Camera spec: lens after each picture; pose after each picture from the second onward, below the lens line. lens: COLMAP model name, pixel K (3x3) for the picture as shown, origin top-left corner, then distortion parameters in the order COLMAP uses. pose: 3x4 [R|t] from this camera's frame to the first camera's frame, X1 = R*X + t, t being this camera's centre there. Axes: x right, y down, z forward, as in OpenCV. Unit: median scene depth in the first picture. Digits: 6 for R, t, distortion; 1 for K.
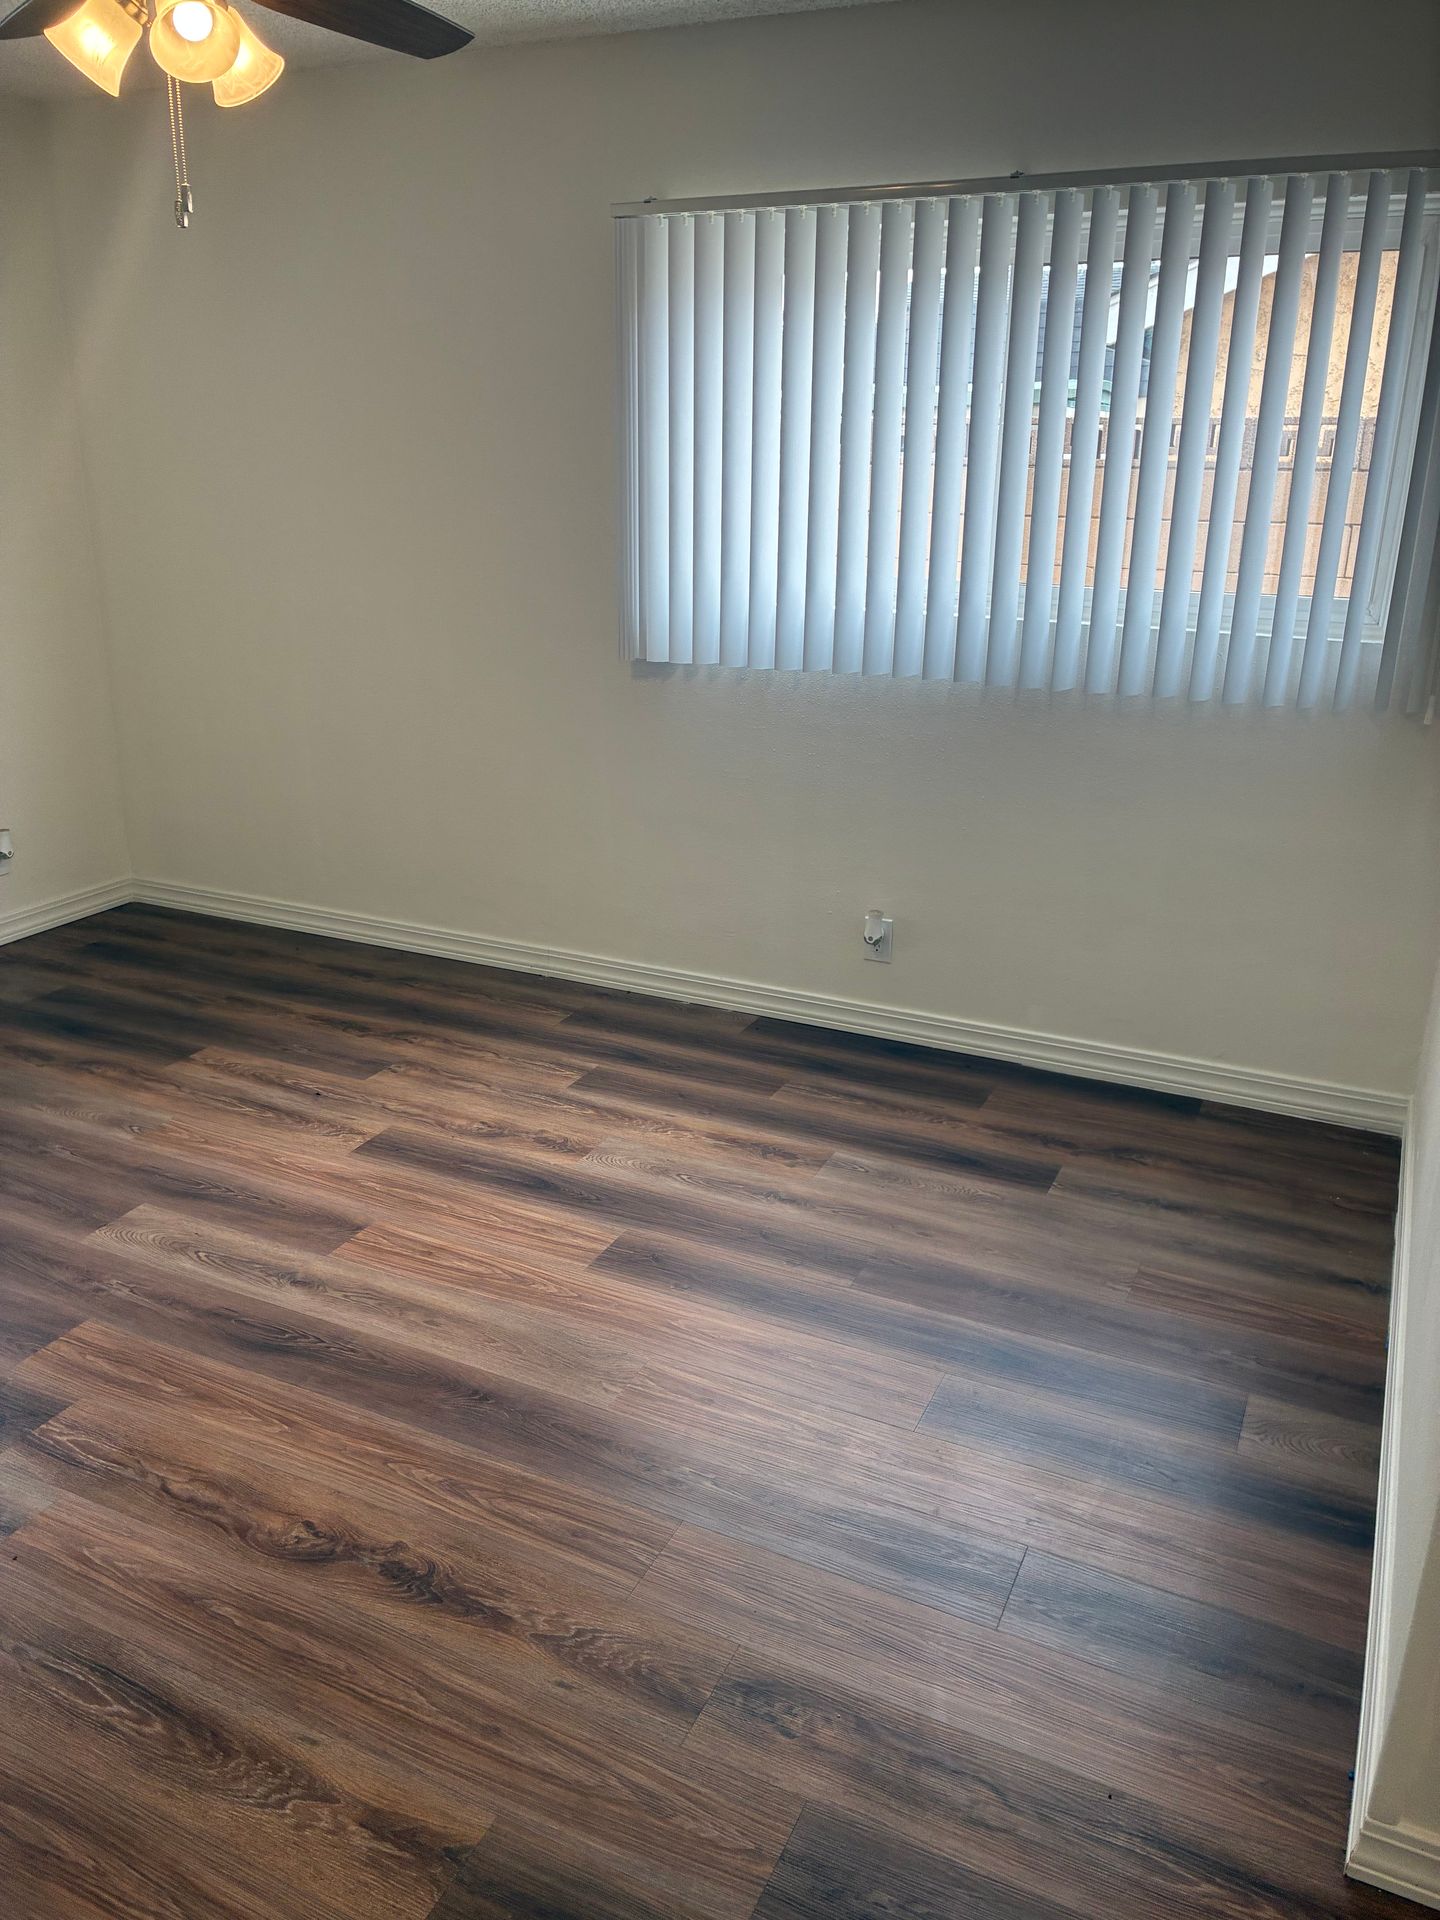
lens RADIAL K [[1446.4, 0, 708.9], [0, 1446.4, 964.9], [0, 0, 1]] dist [0.036717, -0.054560]
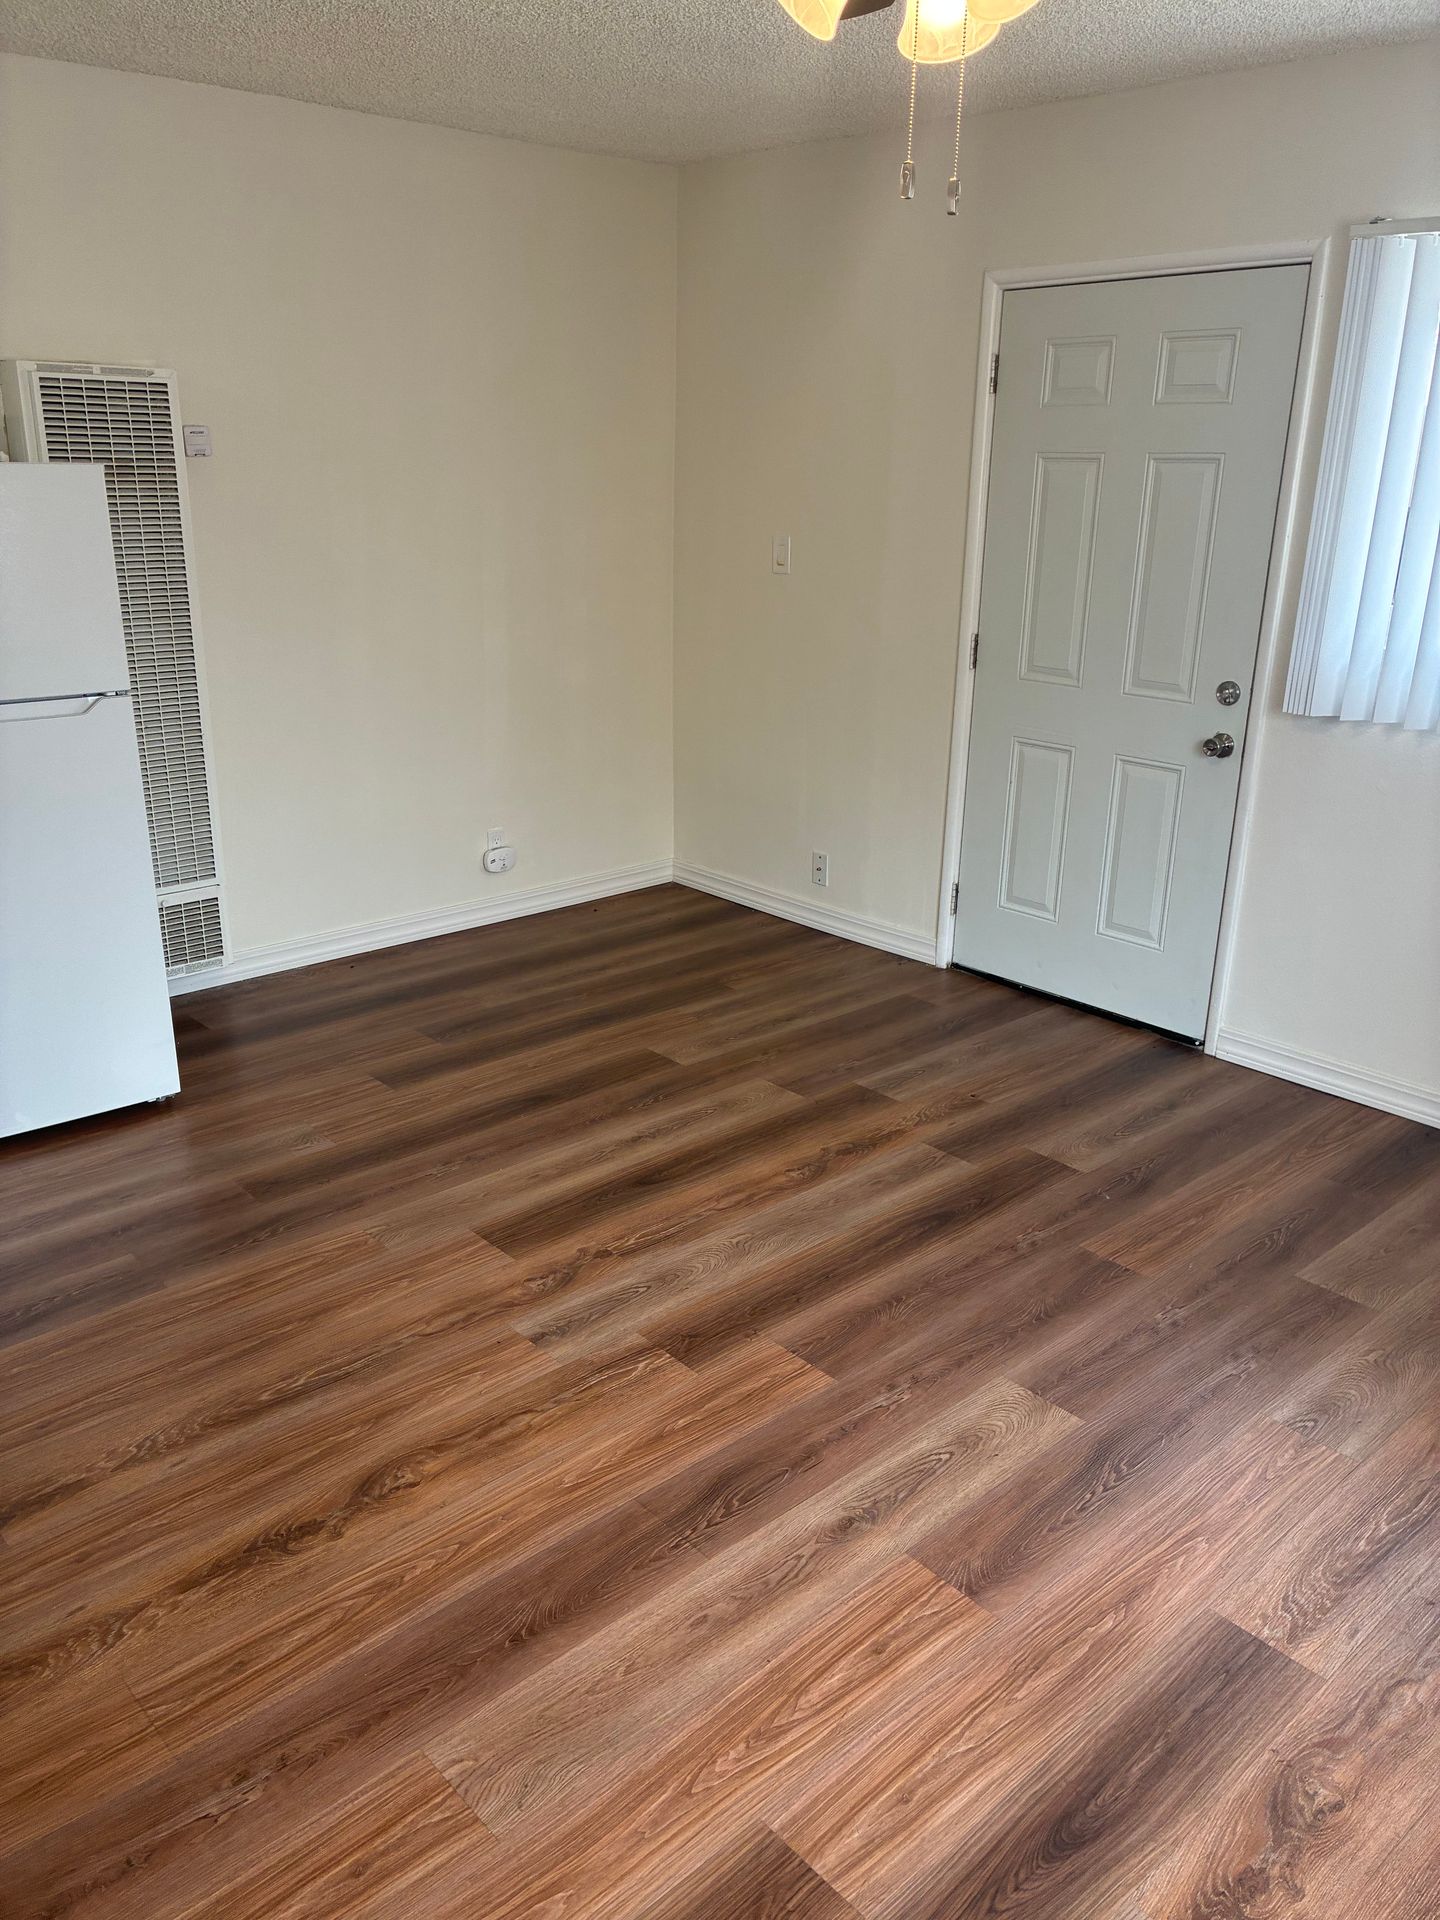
lens RADIAL K [[1445.6, 0, 720.0], [0, 1445.6, 960.0], [0, 0, 1]] dist [0.045909, -0.072437]
pose [[-0.367156, 0.286124, -0.885059, 0.362772], [-0.336971, 0.845964, 0.413273, -0.349447], [0.866976, 0.449975, -0.214185, 0.946683]]
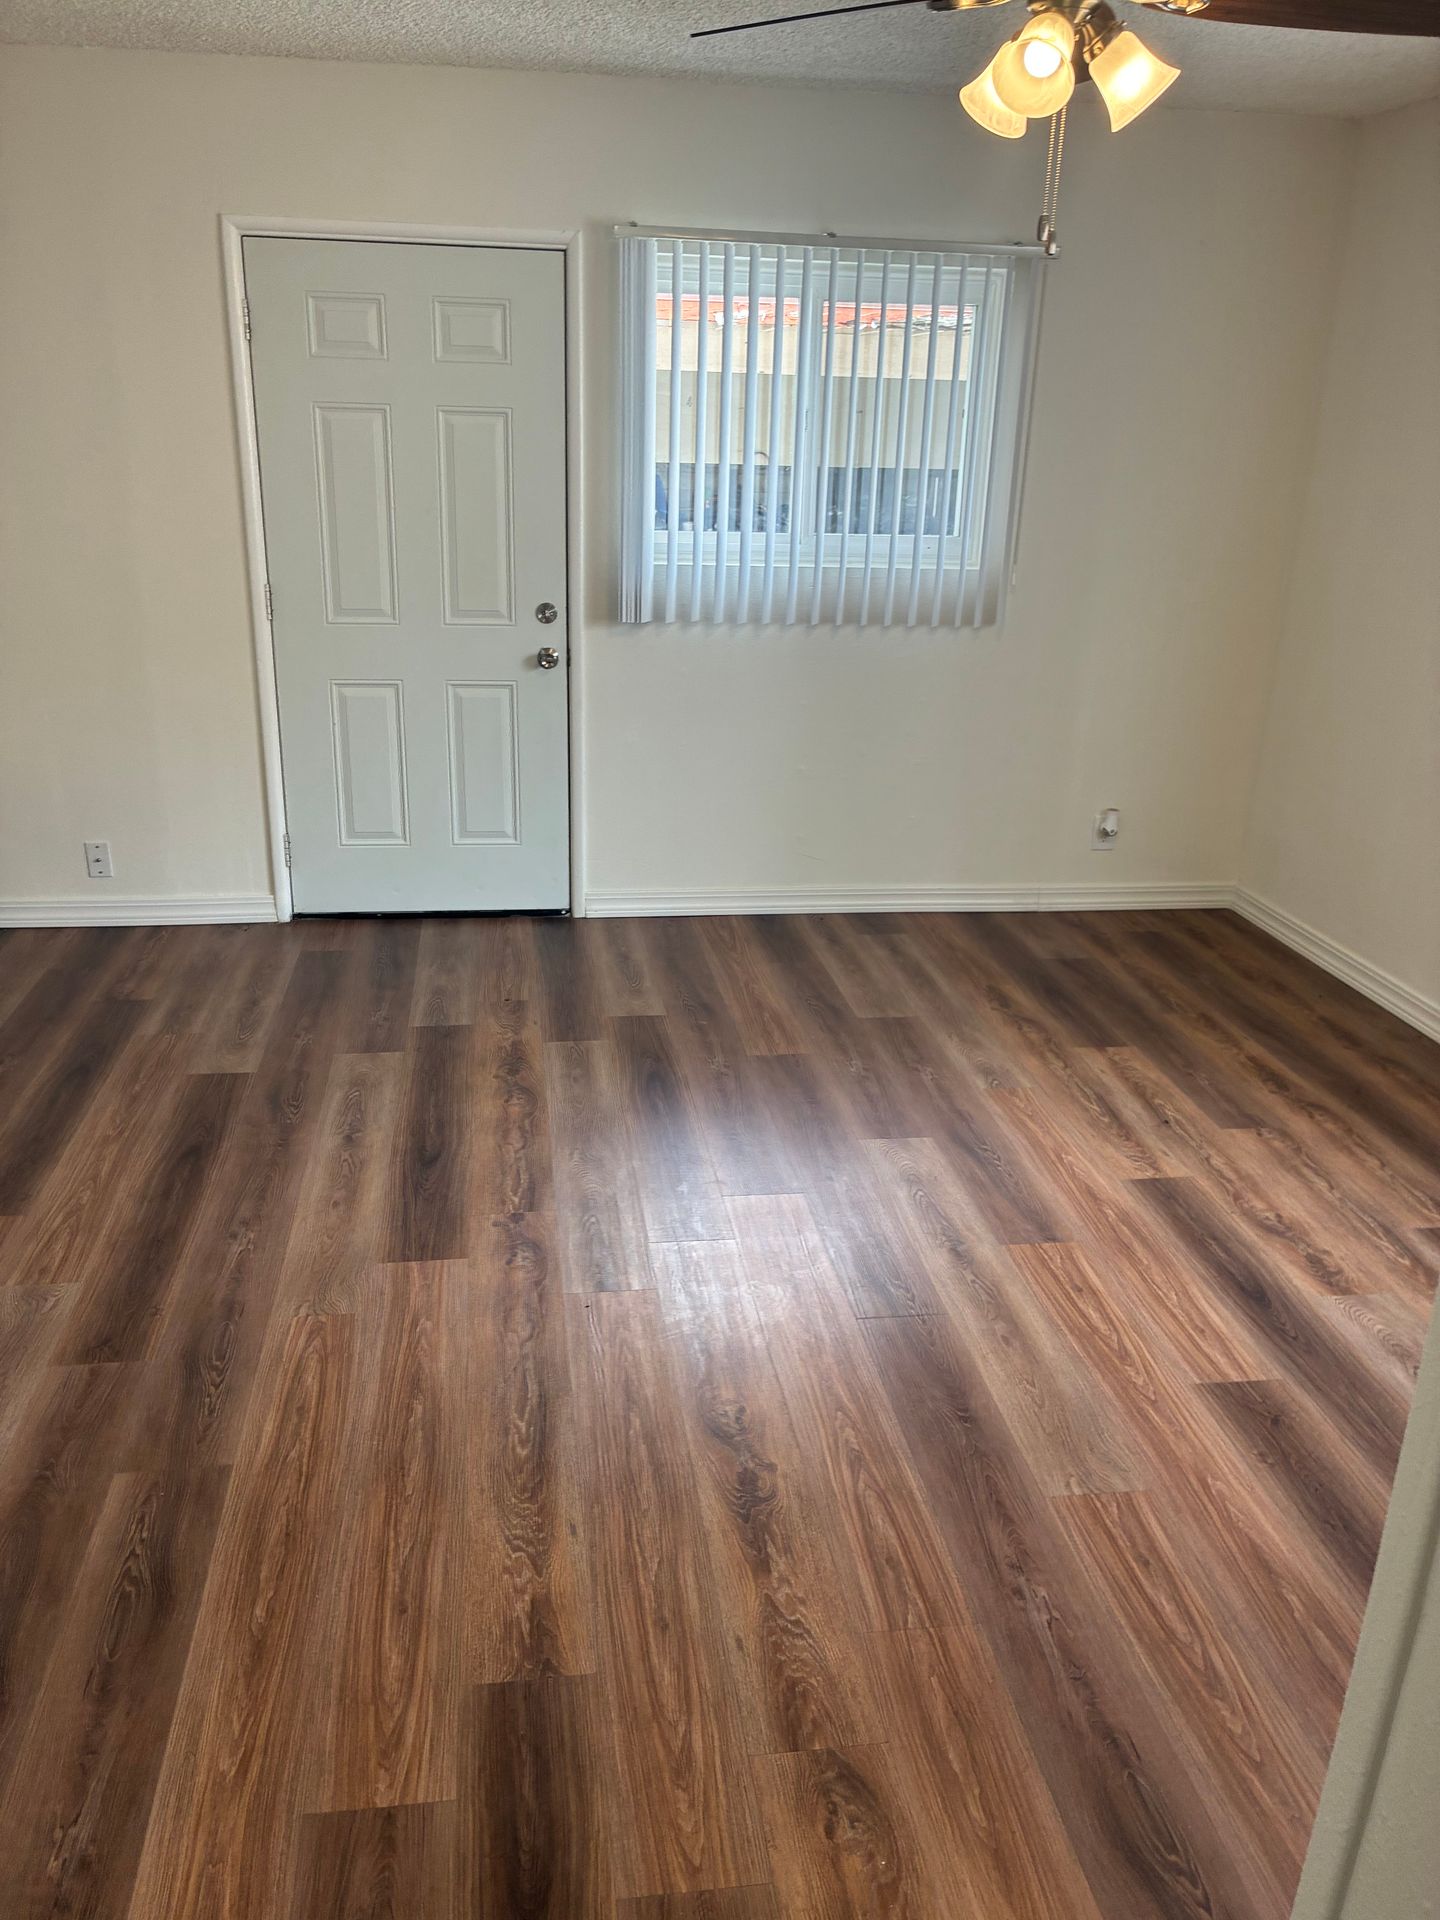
lens RADIAL K [[1451.2, 0, 689.1], [0, 1451.2, 958.2], [0, 0, 1]] dist [0.005709, -0.006721]
pose [[0.547385, 0.289789, -0.785106, 0.369349], [-0.300531, 0.943623, 0.138765, -0.068865], [0.781057, 0.159991, 0.603616, 0.173357]]
